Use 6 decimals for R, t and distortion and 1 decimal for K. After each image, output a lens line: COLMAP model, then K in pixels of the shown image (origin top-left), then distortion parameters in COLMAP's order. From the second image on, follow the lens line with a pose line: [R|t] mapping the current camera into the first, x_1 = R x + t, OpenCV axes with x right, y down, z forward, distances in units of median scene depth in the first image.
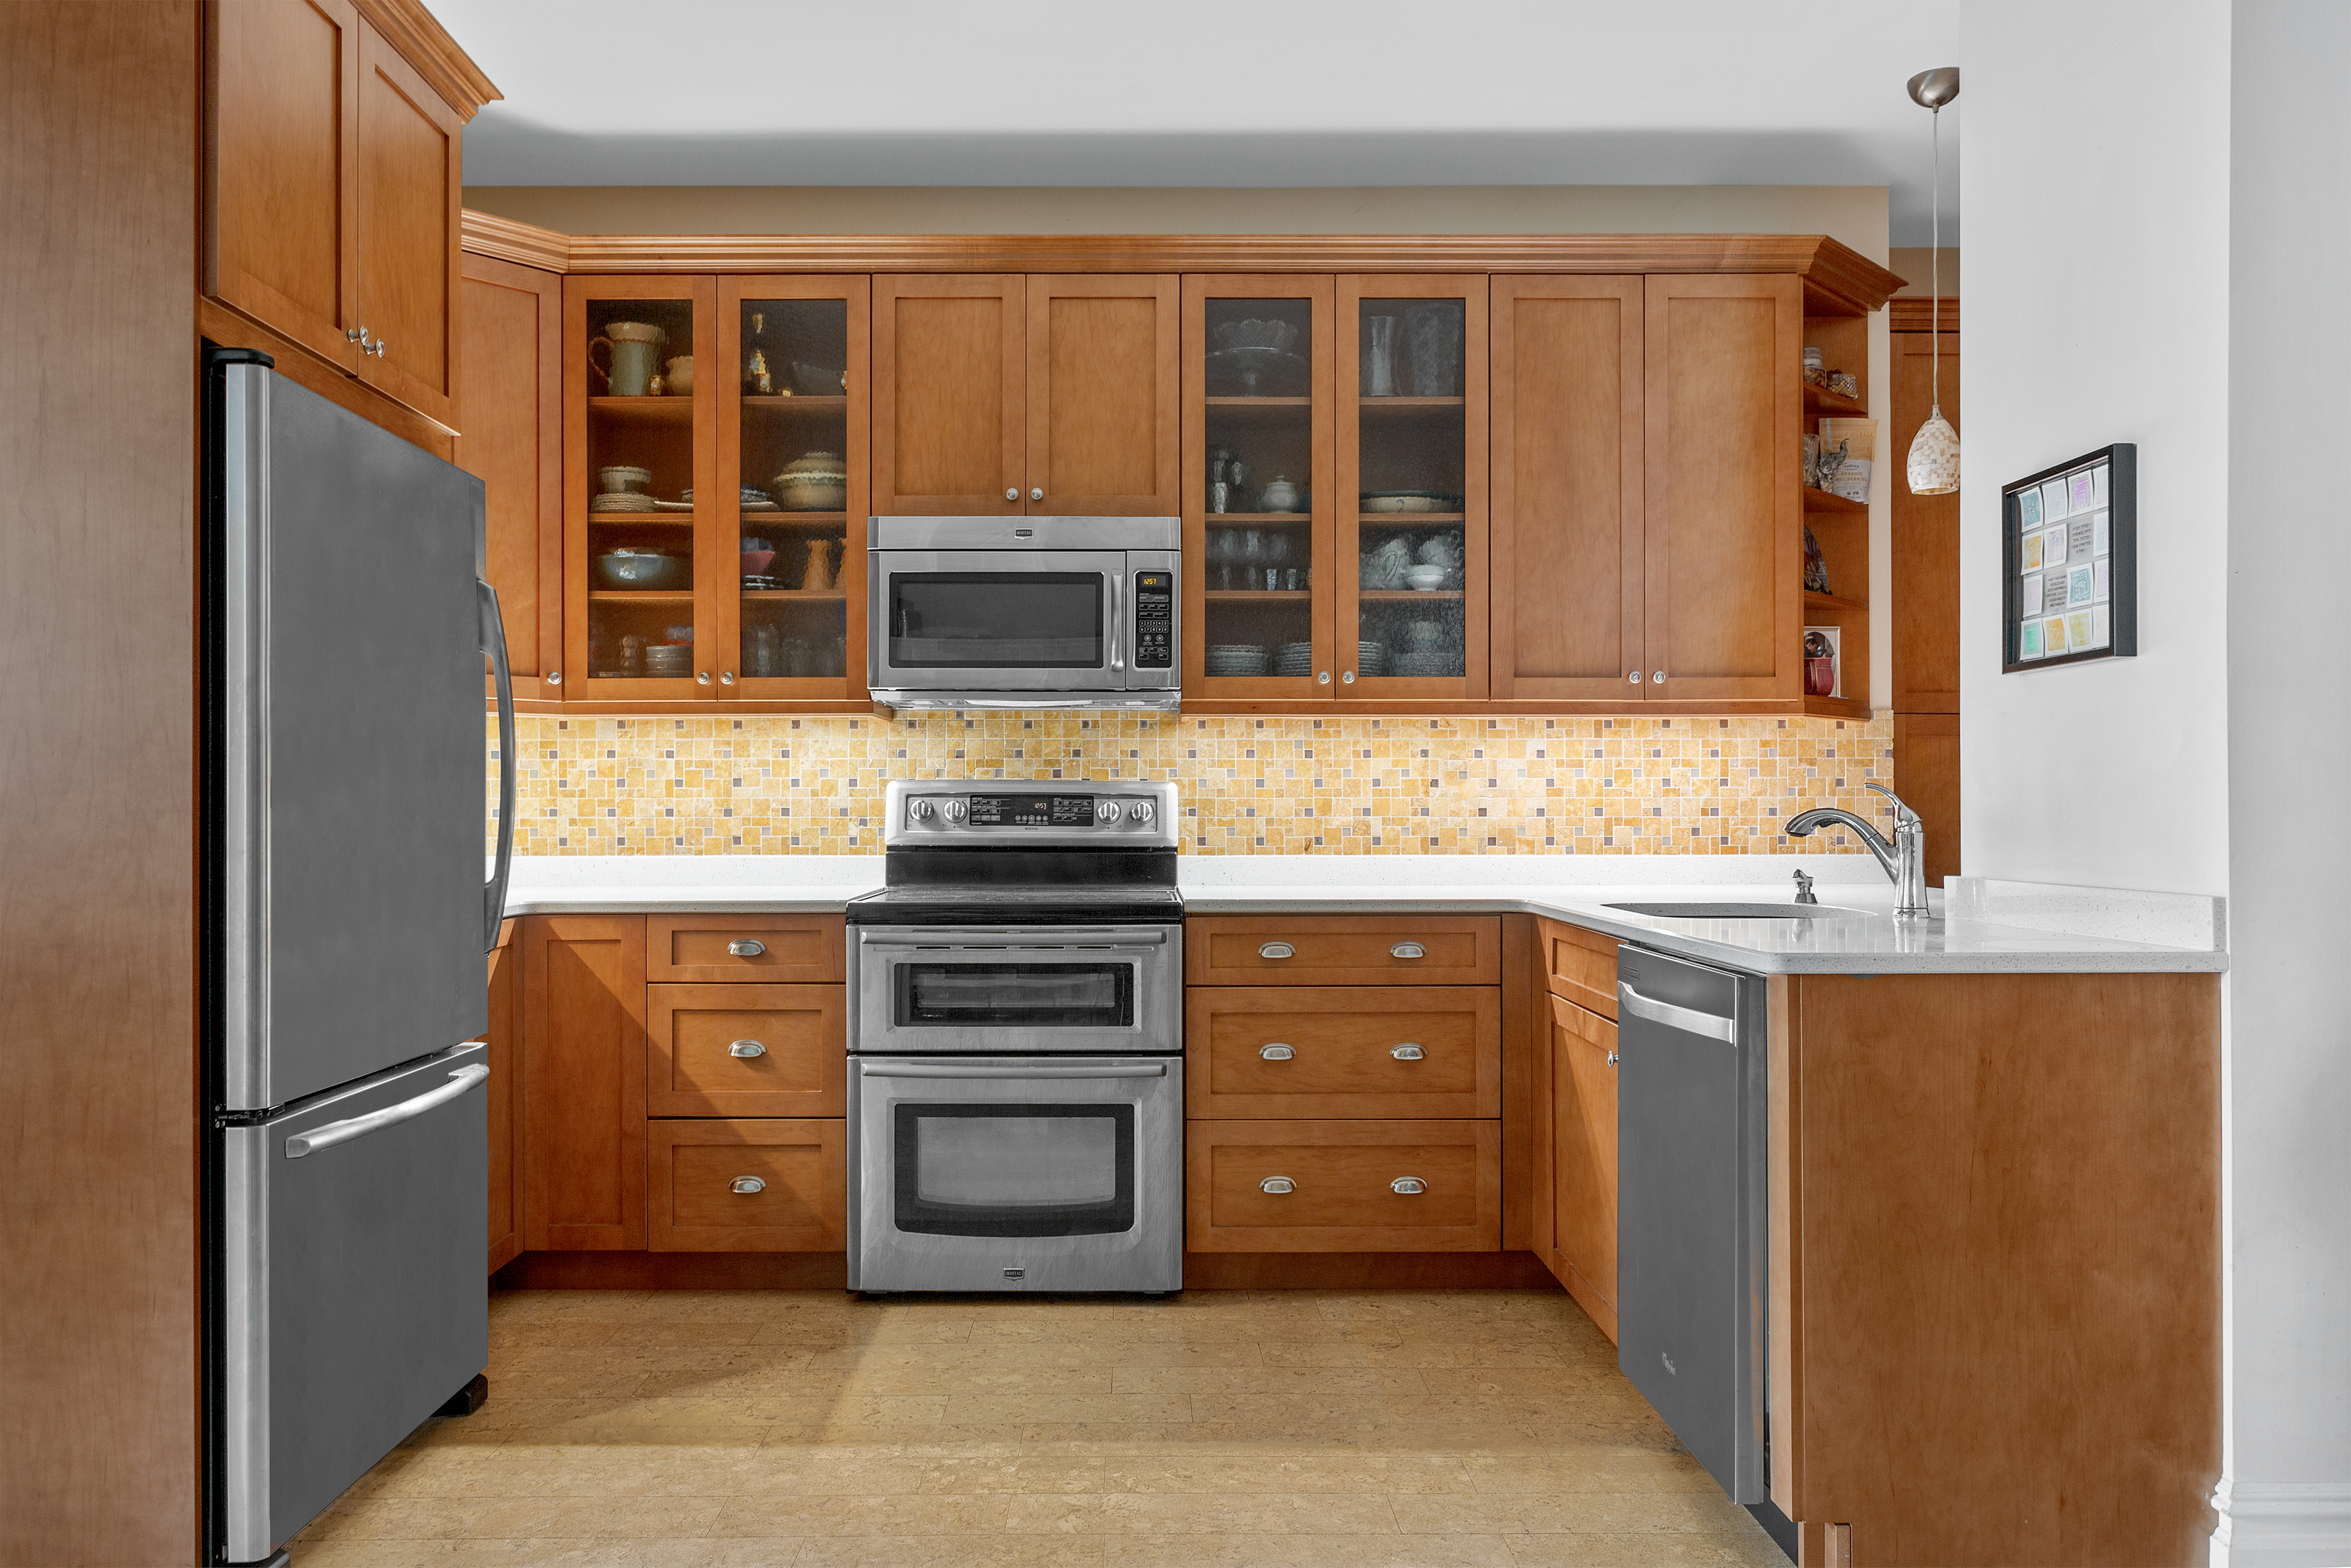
lens RADIAL K [[1640.8, 0, 1173.4], [0, 1640.8, 806.3], [0, 0, 1]] dist [-0.007903, 0.003151]
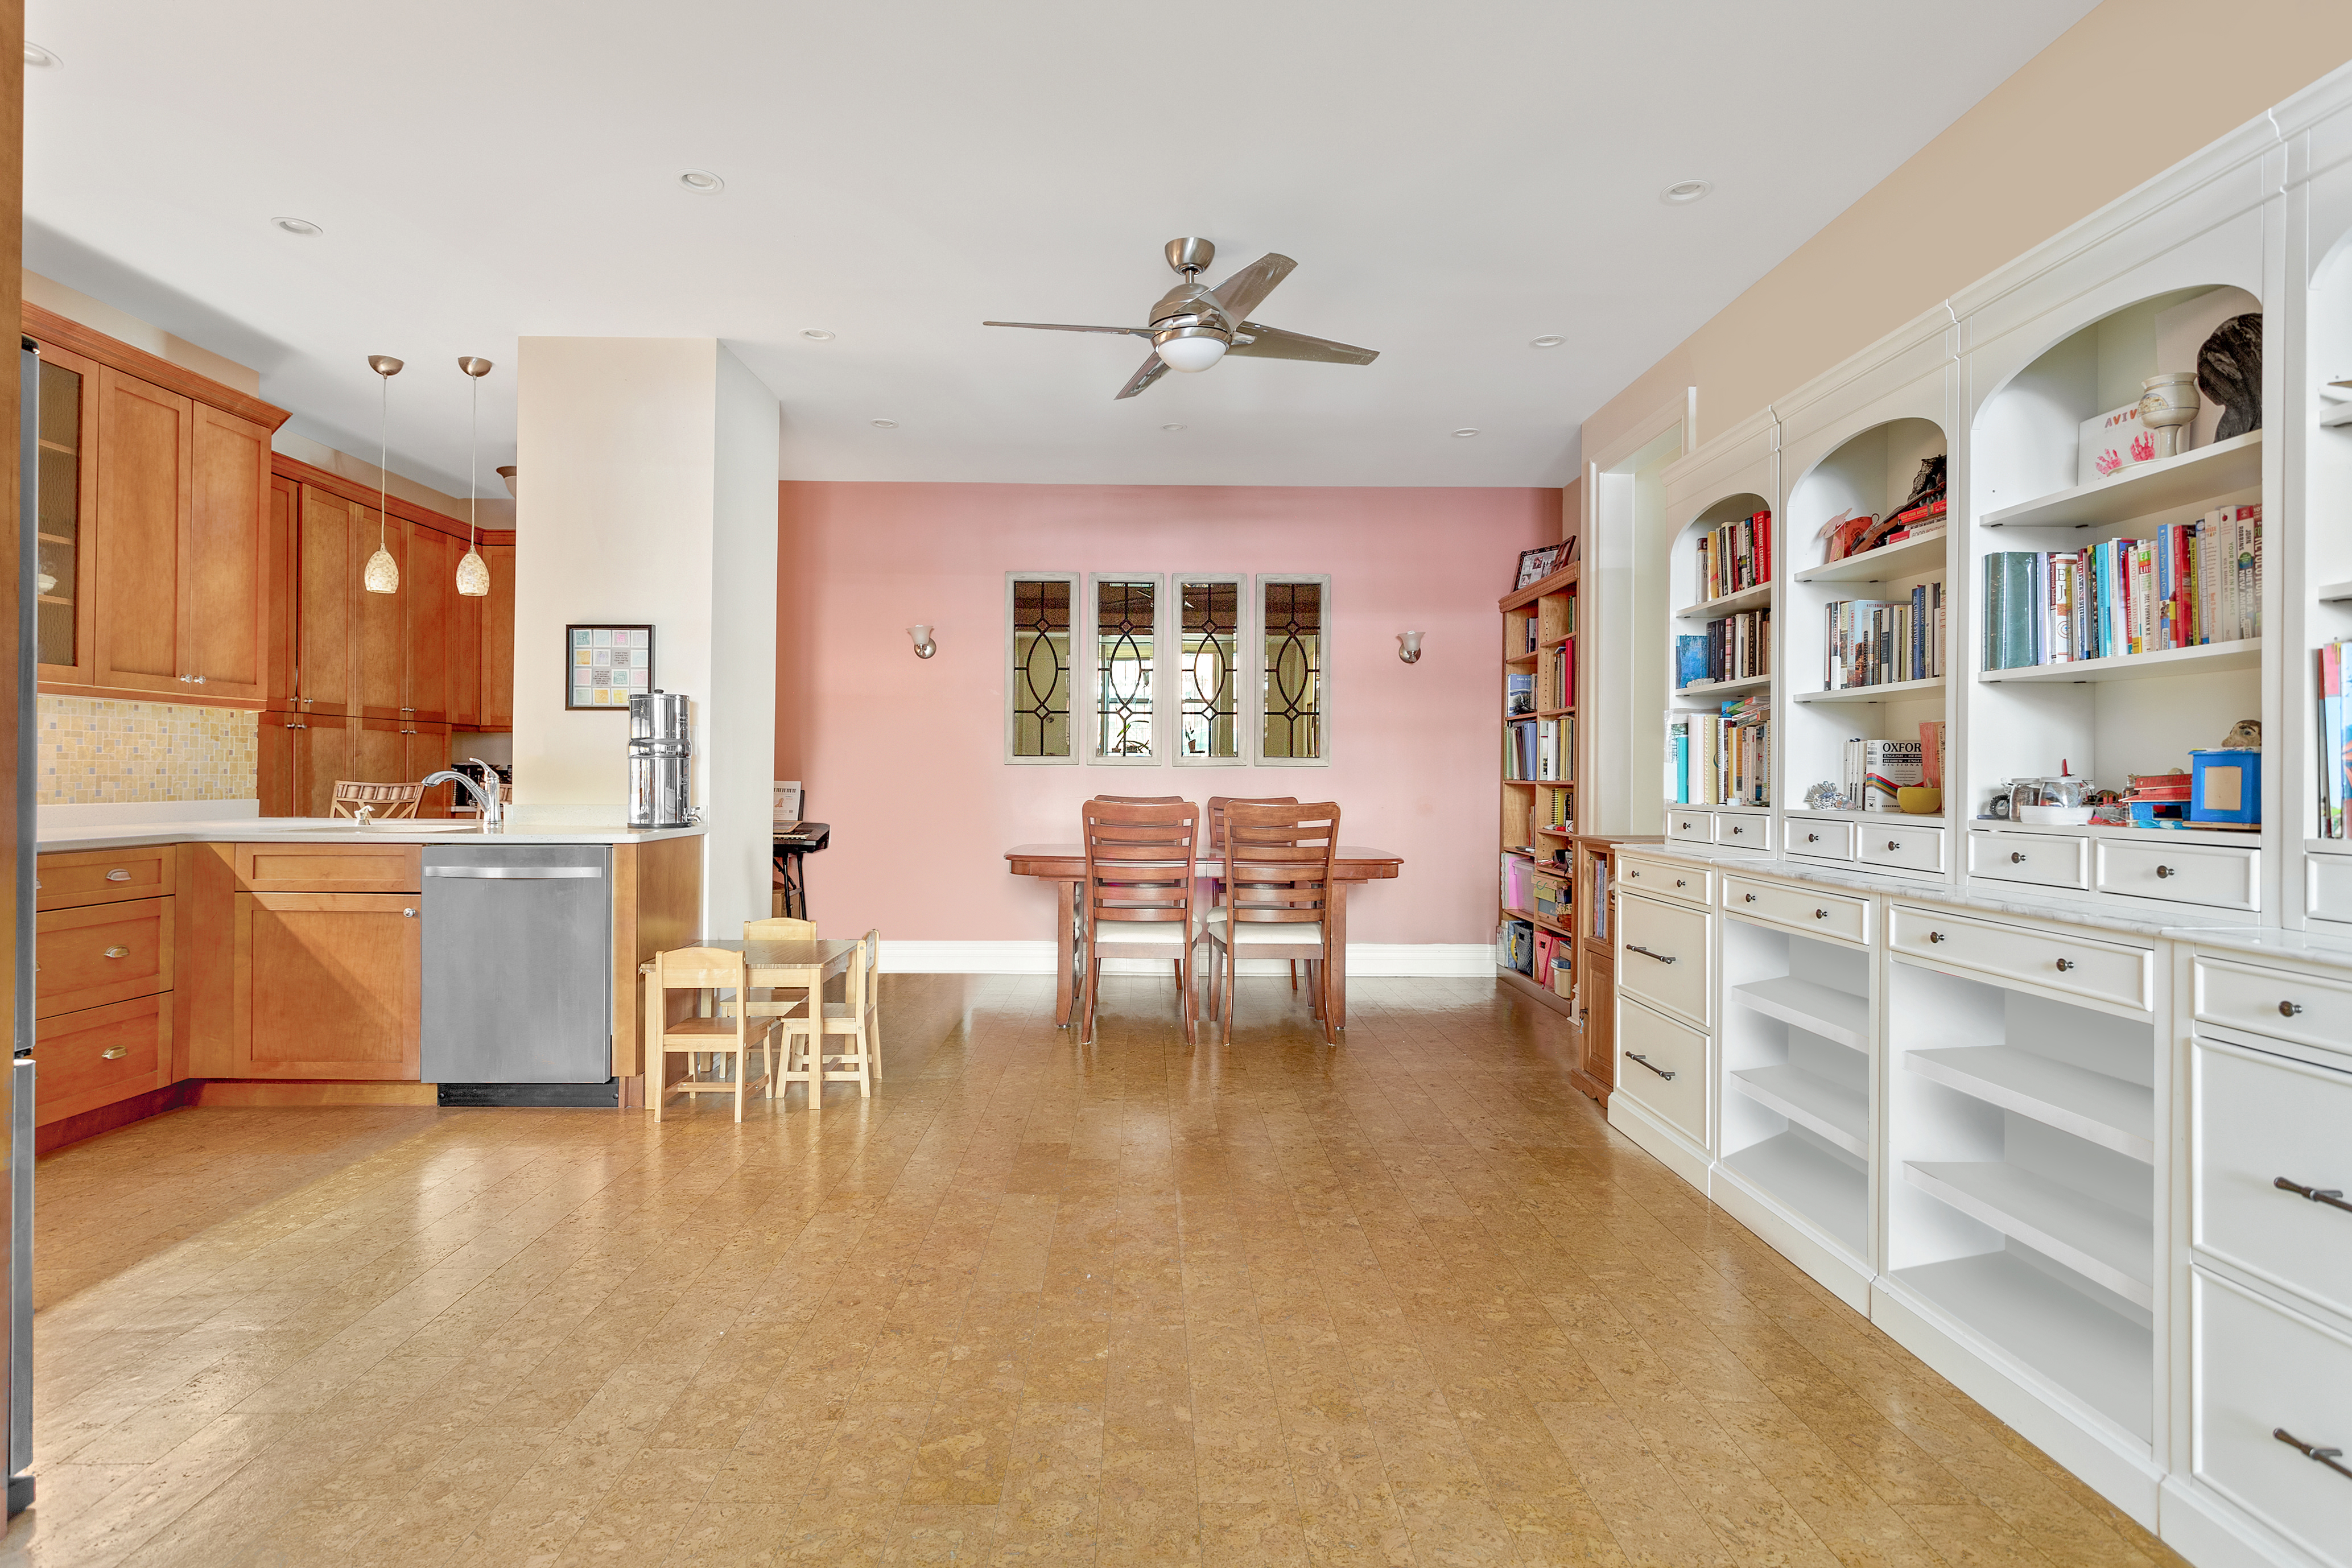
lens RADIAL K [[1196.6, 0, 1178.2], [0, 1196.6, 776.4], [0, 0, 1]] dist [-0.000703, 0.000024]
pose [[-0.020528, 0.002280, 0.999787, -0.783502], [-0.008704, 0.999959, -0.002459, 0.002529], [-0.999751, -0.008753, -0.020507, 0.151480]]
